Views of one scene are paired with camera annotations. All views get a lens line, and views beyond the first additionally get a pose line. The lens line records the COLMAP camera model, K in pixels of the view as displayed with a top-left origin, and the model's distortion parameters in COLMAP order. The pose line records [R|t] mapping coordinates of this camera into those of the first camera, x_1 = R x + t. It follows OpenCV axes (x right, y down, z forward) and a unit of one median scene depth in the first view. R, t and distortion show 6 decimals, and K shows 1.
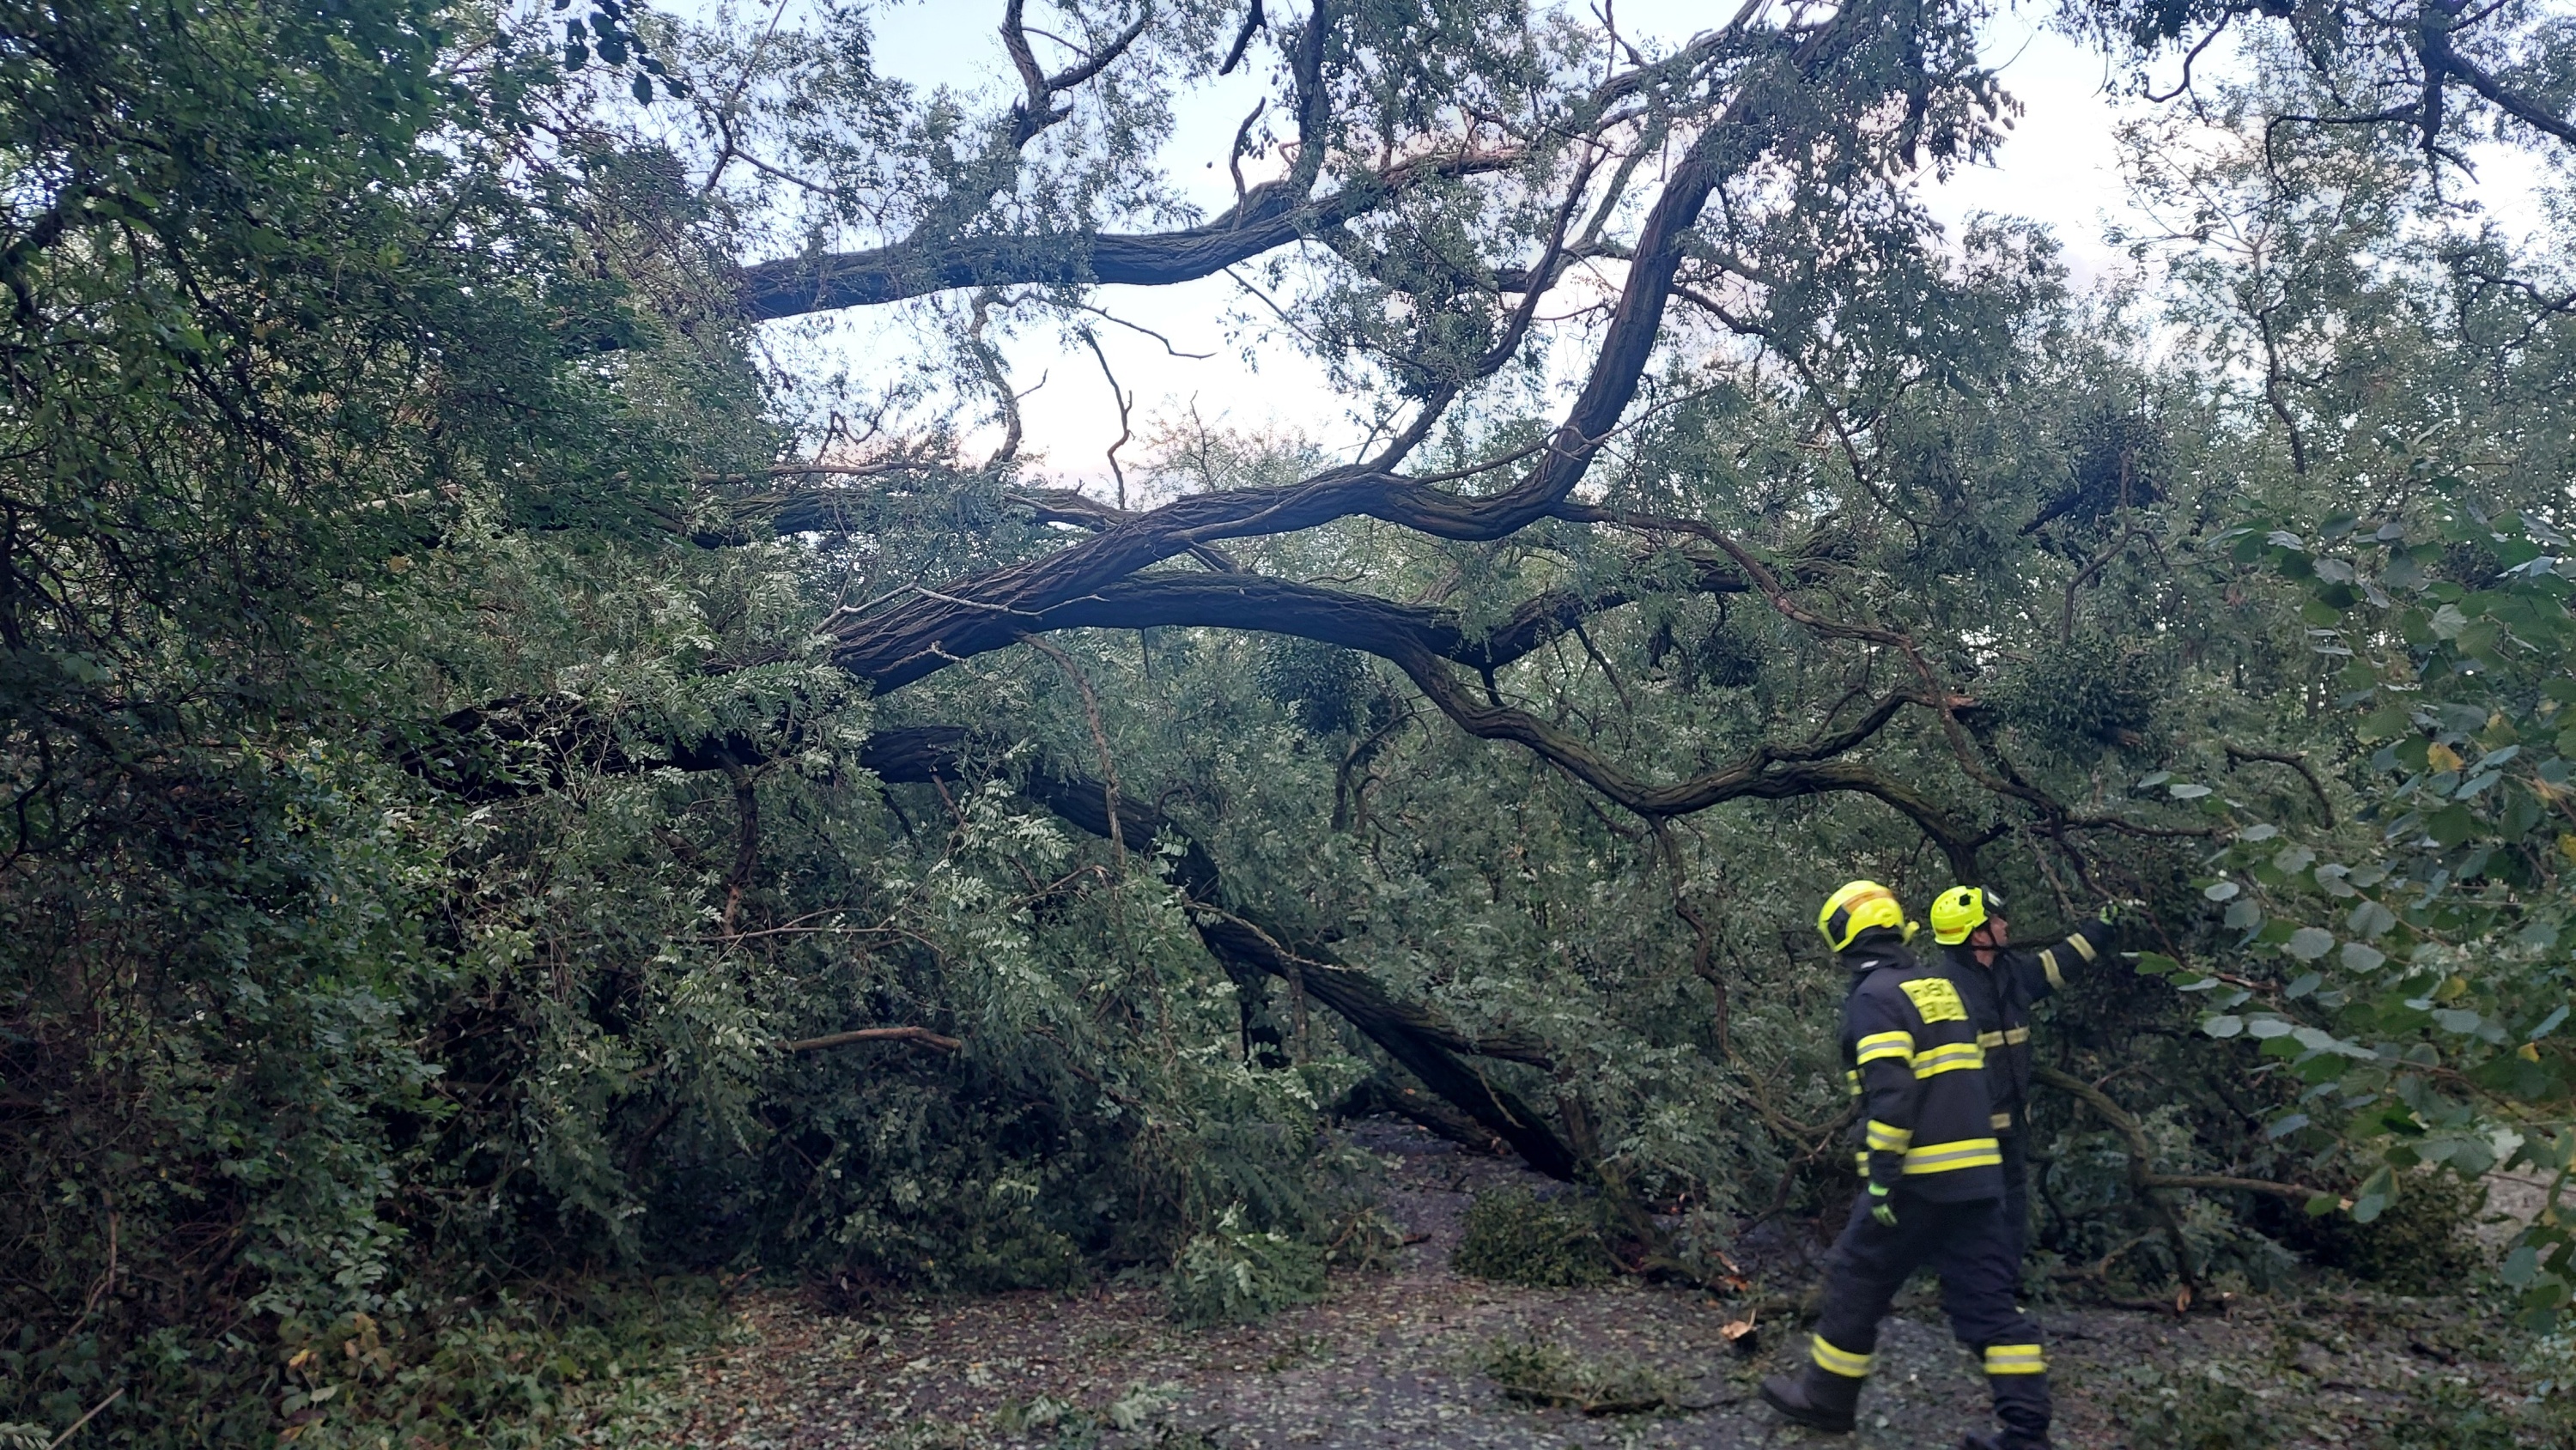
lens RADIAL K [[1872.9, 0, 1302.4], [0, 1872.9, 685.3], [0, 0, 1]] dist [0.032863, -0.028535]
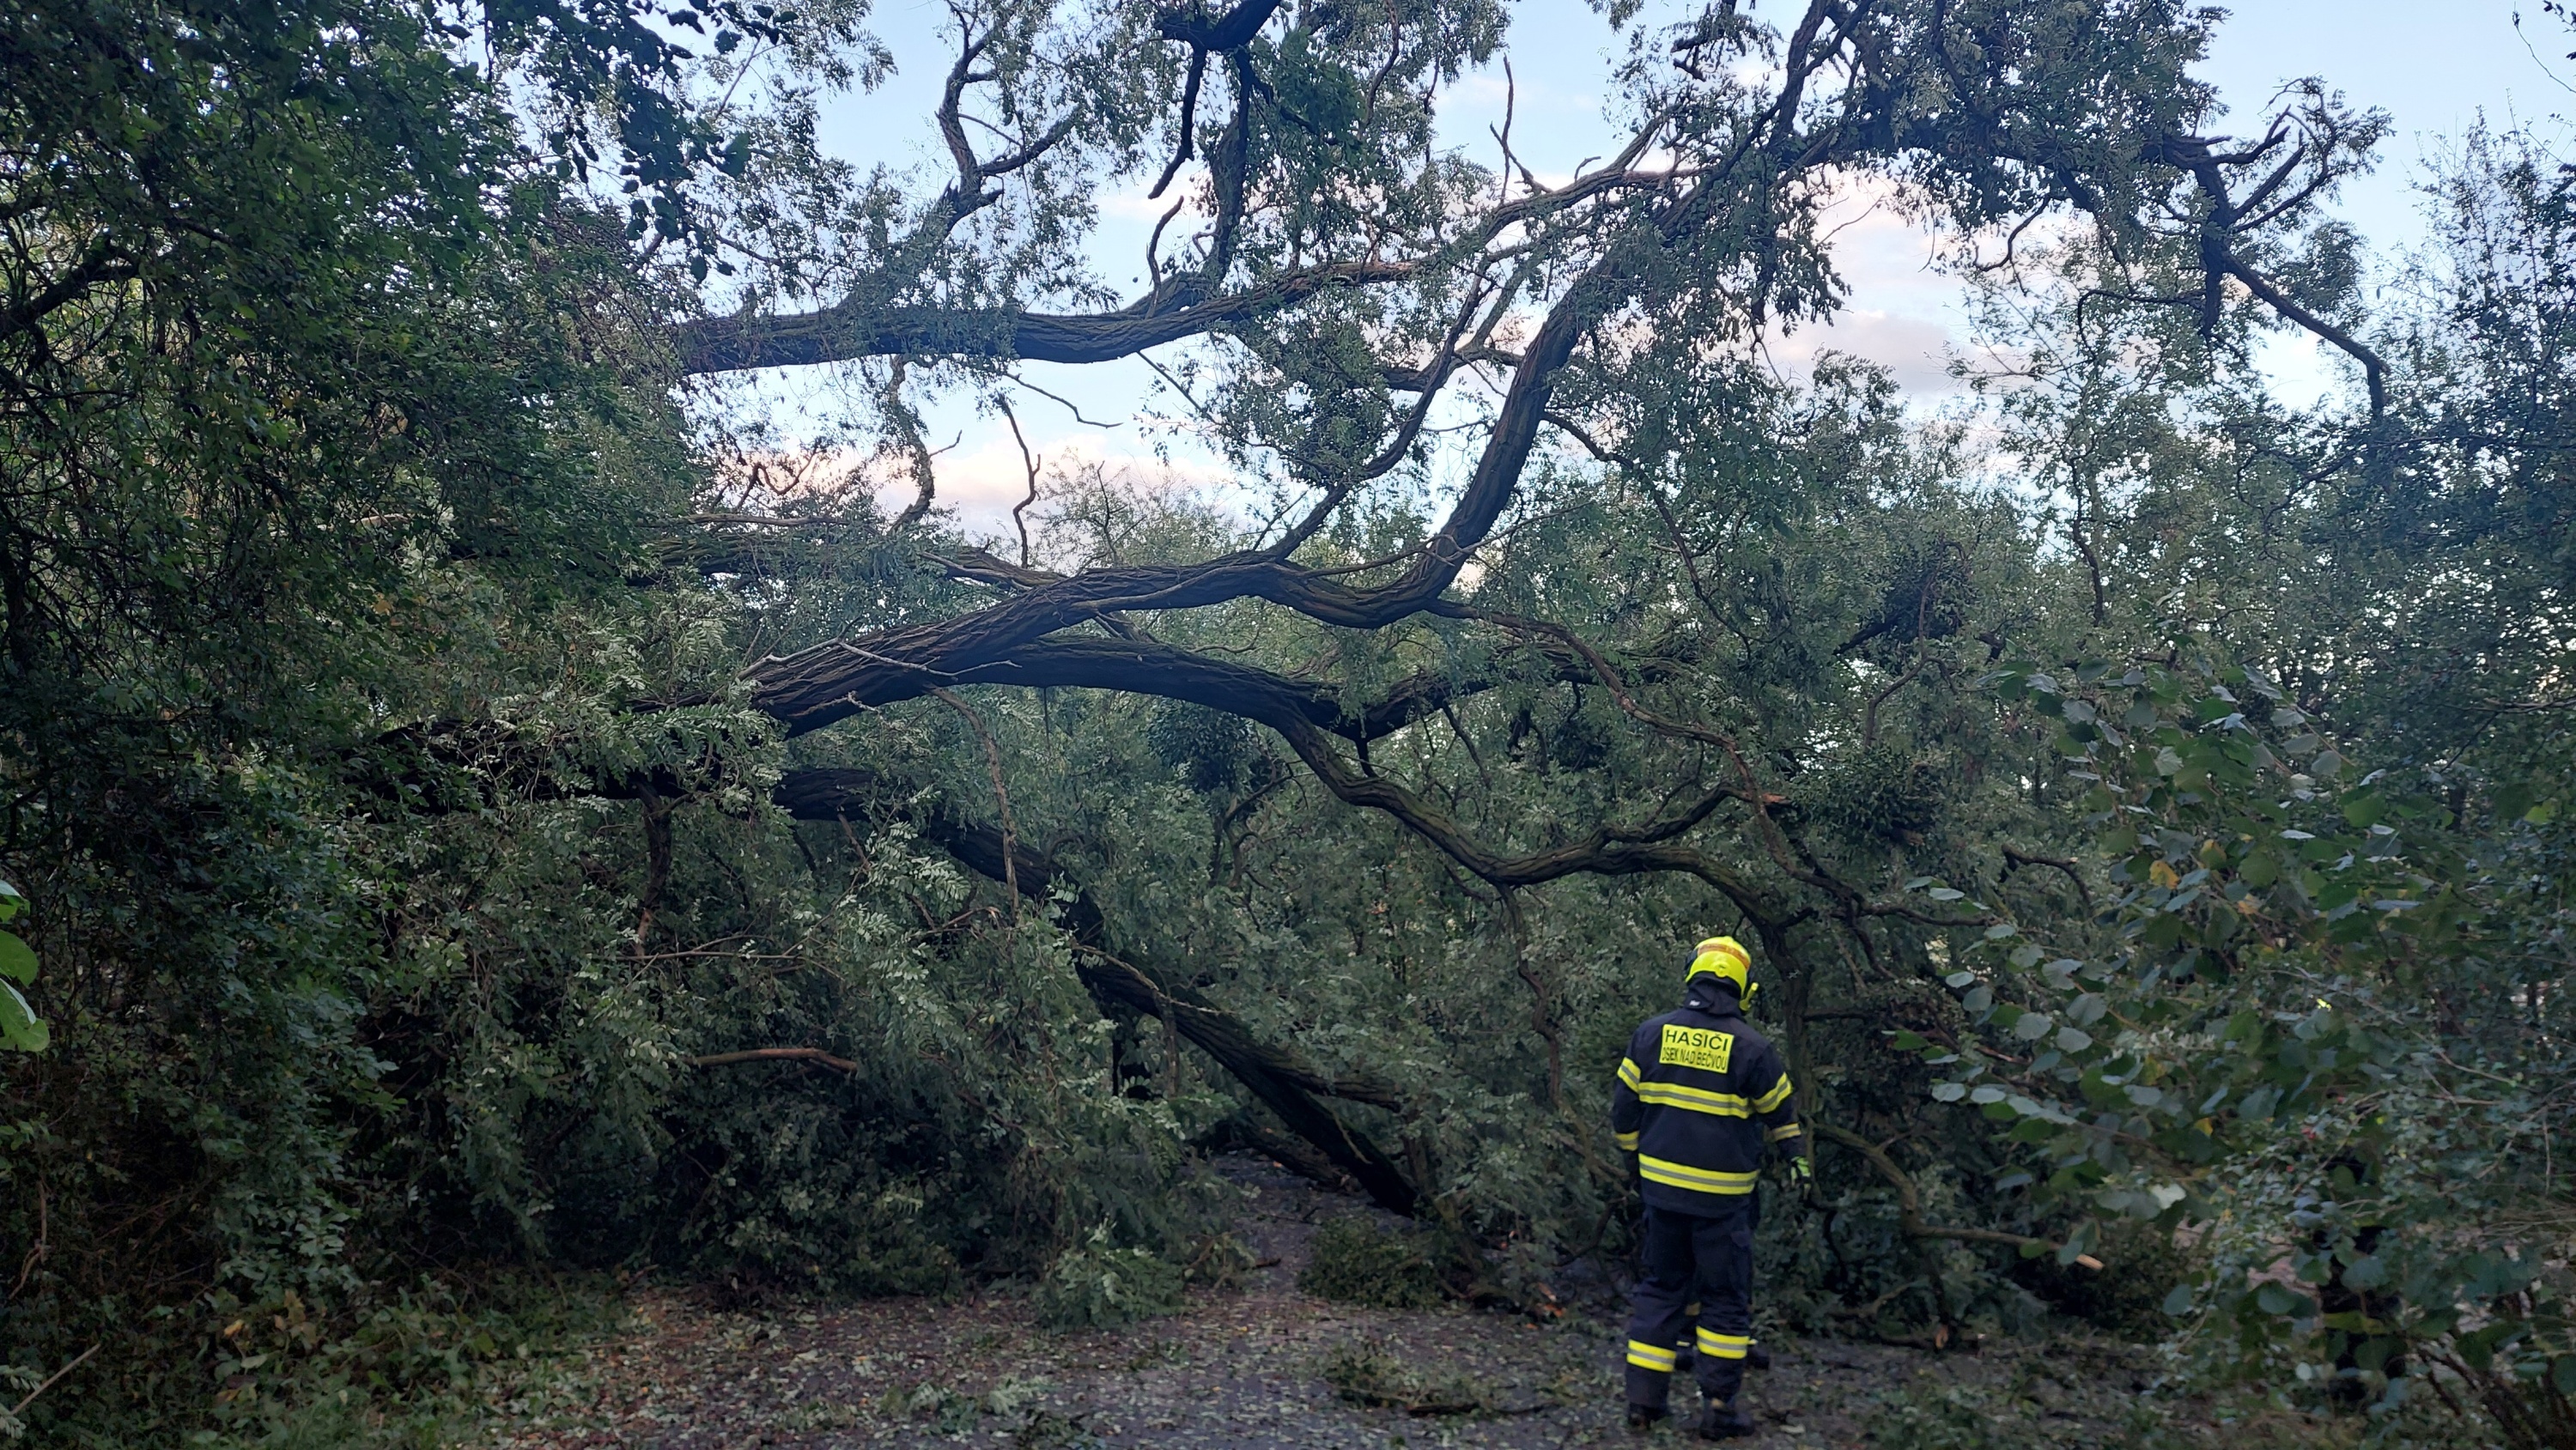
lens RADIAL K [[1872.9, 0, 1305.6], [0, 1872.9, 733.8], [0, 0, 1]] dist [0.032863, -0.028535]
pose [[0.996213, 0.054806, 0.067503, -0.008146], [-0.054909, 0.998491, -0.000331, -0.013465], [-0.067419, -0.003377, 0.997719, -0.094222]]
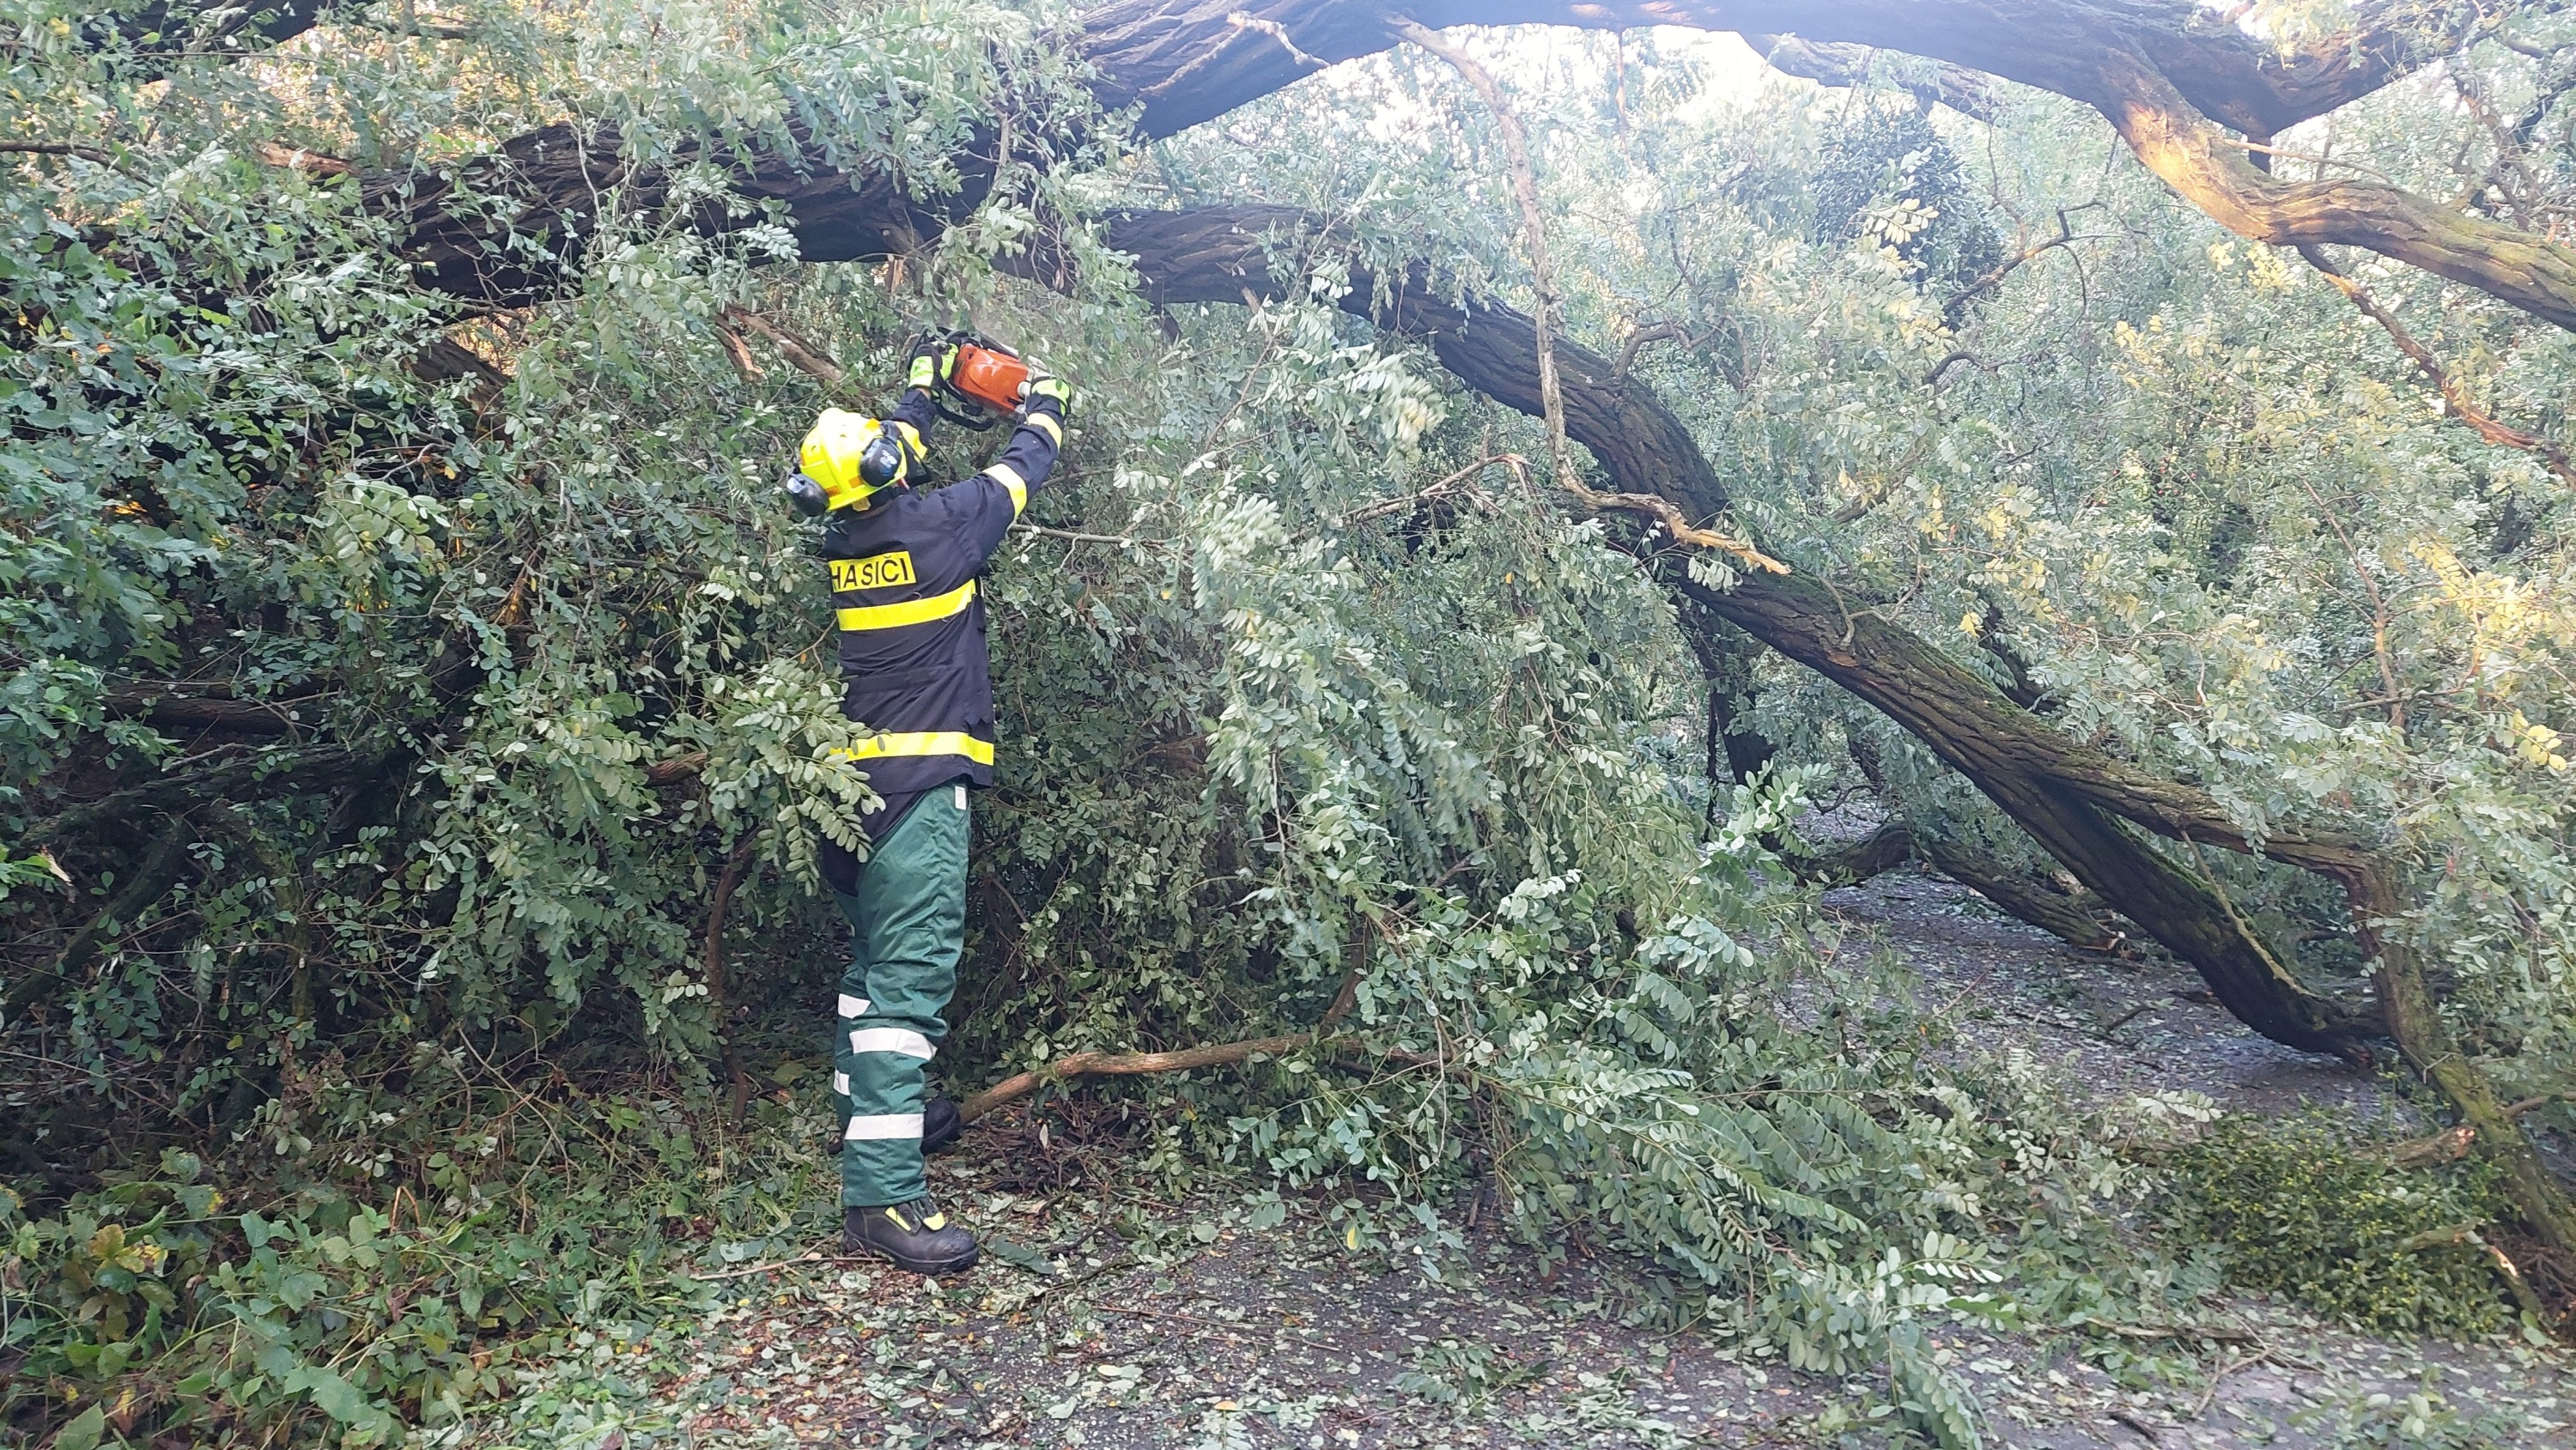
lens RADIAL K [[1872.9, 0, 1290.8], [0, 1872.9, 709.3], [0, 0, 1]] dist [0.032863, -0.028535]
pose [[0.975183, 0.081514, -0.205848, -0.057672], [-0.038774, 0.978266, 0.203694, 0.064643], [0.217978, -0.190658, 0.957150, 0.470645]]
